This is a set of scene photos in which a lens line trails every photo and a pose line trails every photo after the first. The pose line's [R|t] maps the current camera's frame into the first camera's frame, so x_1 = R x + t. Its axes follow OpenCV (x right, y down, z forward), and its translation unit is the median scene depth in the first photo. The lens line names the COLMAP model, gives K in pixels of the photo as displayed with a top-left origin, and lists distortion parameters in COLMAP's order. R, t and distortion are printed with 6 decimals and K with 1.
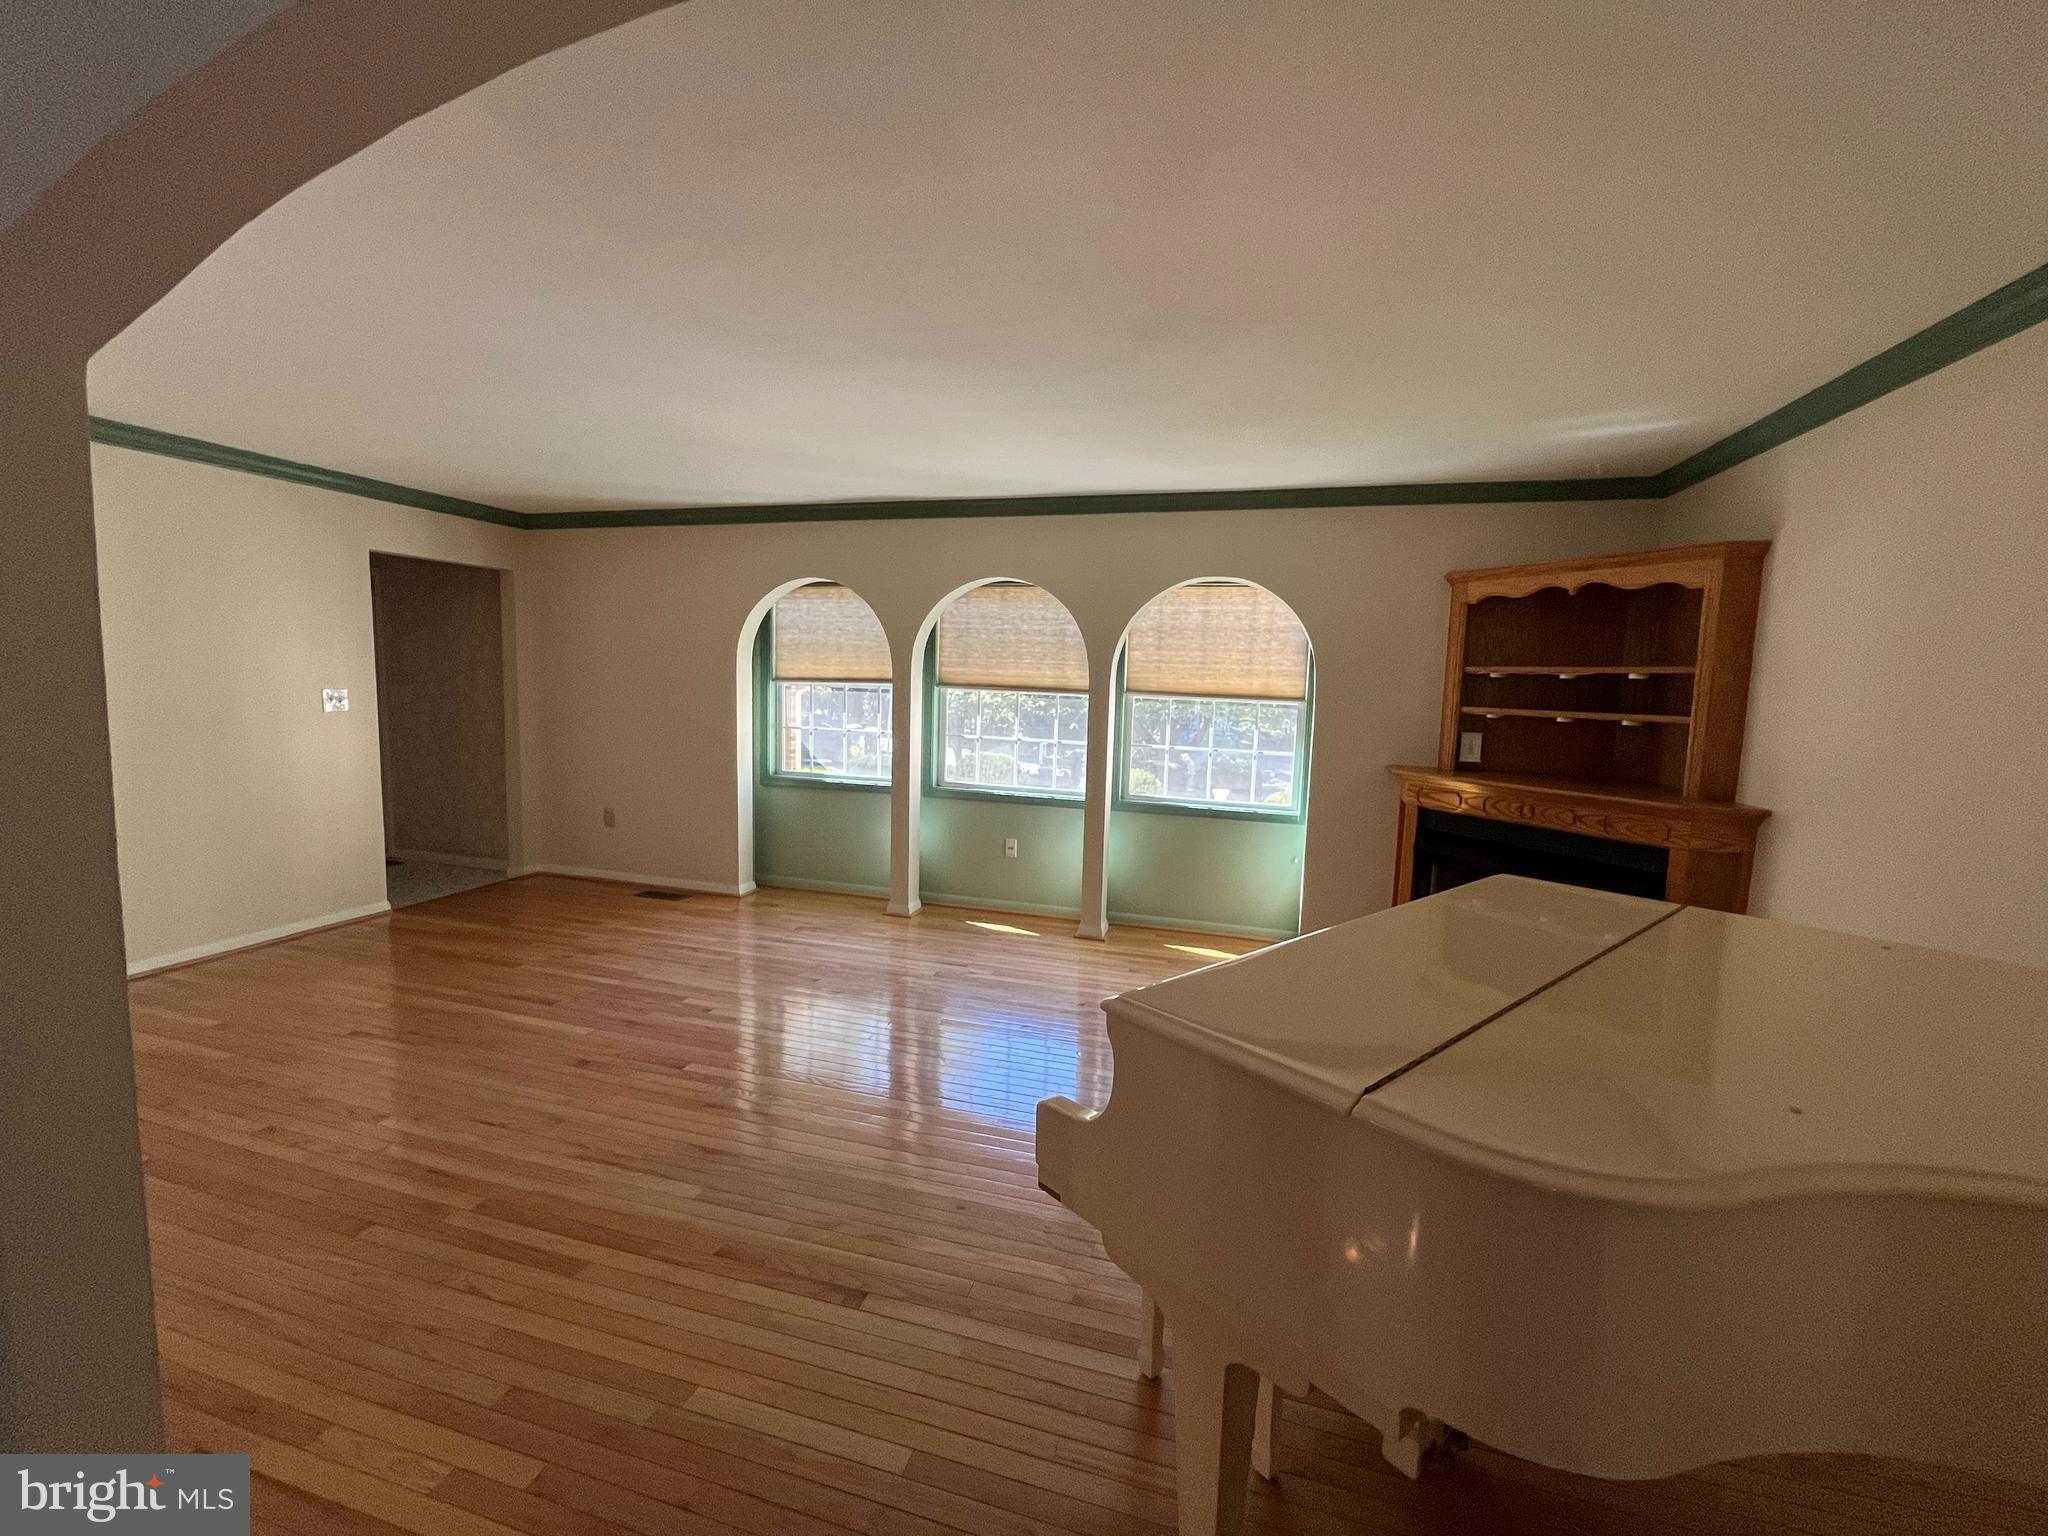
lens RADIAL K [[837.0, 0, 1022.3], [0, 837.0, 765.5], [0, 0, 1]] dist [-0.003918, -0.000083]
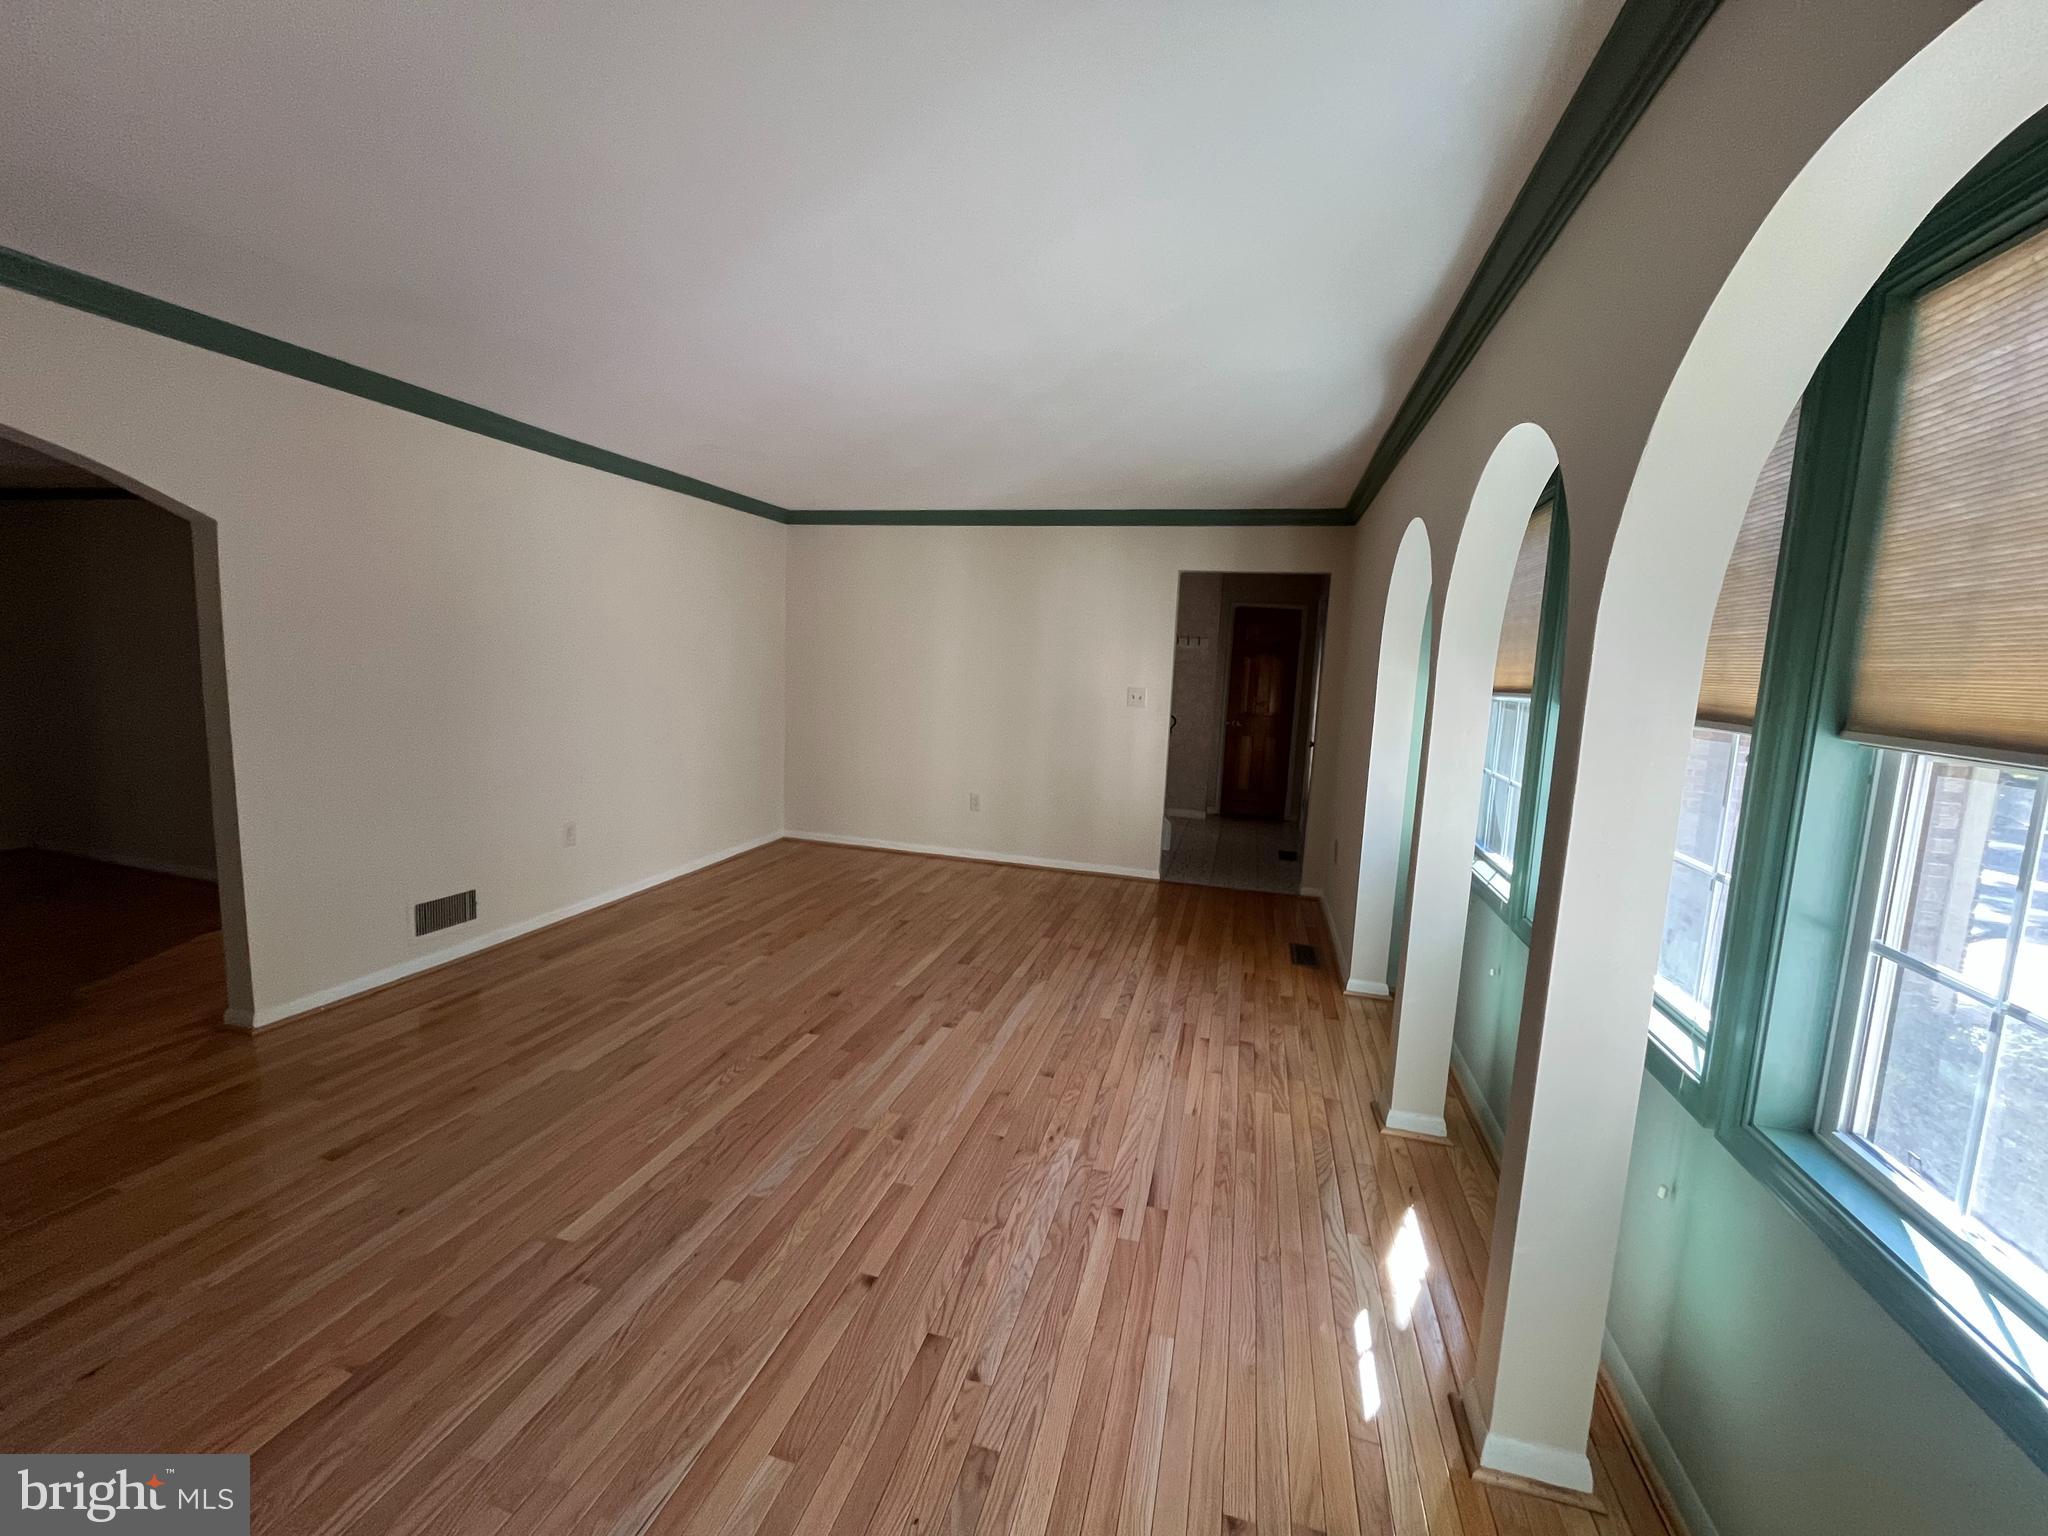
lens RADIAL K [[837.0, 0, 1022.0], [0, 837.0, 765.3], [0, 0, 1]] dist [-0.003918, -0.000083]
pose [[0.015102, 0.095907, -0.995276, 0.451155], [-0.148077, 0.984628, 0.092634, -0.075721], [0.988861, 0.145978, 0.029071, 0.888461]]
